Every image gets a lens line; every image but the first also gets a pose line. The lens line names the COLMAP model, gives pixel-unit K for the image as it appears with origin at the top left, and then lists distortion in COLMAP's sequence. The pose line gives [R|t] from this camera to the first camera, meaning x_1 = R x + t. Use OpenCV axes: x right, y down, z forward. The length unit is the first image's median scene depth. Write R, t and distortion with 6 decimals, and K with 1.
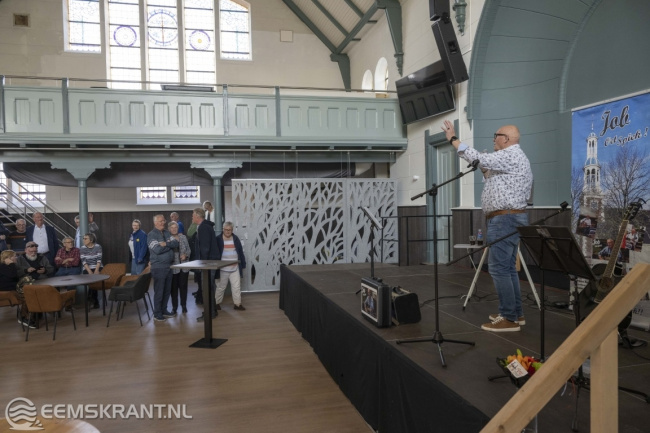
lens RADIAL K [[440.3, 0, 323.1], [0, 440.3, 219.5], [0, 0, 1]] dist [0.007592, -0.008252]
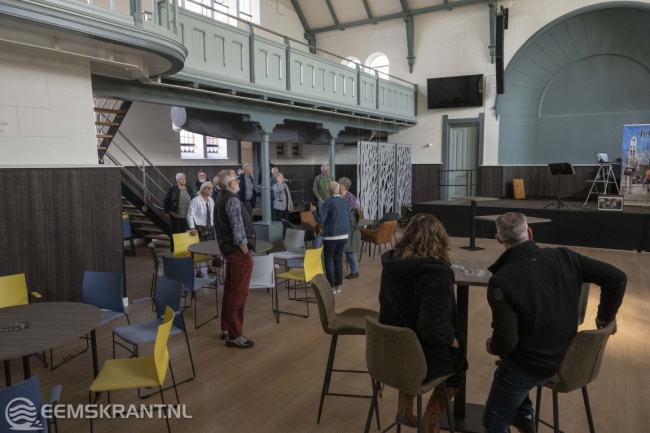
lens RADIAL K [[440.3, 0, 315.9], [0, 440.3, 213.6], [0, 0, 1]] dist [0.007592, -0.008252]
pose [[0.738463, -0.060481, 0.671576, -1.552915], [0.010613, 0.996888, 0.078108, 0.023606], [-0.674210, -0.050553, 0.736808, 0.193043]]
